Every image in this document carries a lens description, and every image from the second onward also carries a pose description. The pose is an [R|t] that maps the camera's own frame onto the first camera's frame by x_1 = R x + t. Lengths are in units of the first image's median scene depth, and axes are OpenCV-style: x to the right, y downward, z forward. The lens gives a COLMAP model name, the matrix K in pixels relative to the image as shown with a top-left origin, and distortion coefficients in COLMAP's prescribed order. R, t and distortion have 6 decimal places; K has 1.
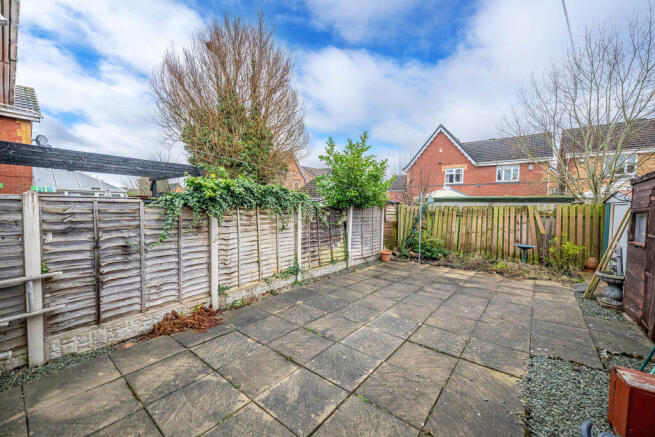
lens RADIAL K [[263.5, 0, 327.7], [0, 263.5, 215.1], [0, 0, 1]] dist [-0.000941, -0.000055]
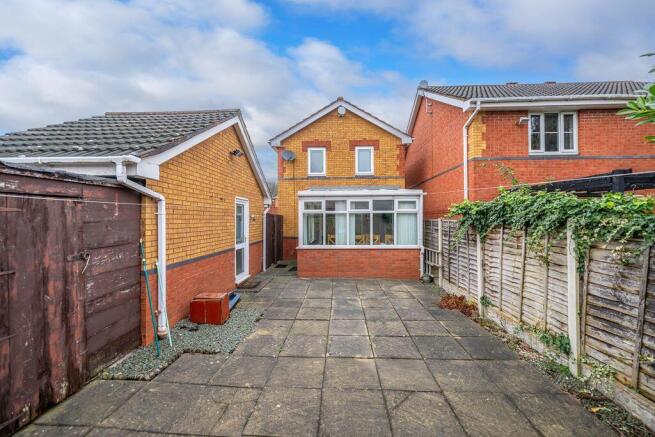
lens RADIAL K [[263.5, 0, 327.2], [0, 263.5, 218.3], [0, 0, 1]] dist [-0.000941, -0.000055]
pose [[-0.813729, -0.013514, -0.581087, 0.908199], [-0.028923, 0.999433, 0.017259, -0.069885], [0.580524, 0.030851, -0.813658, 1.771227]]
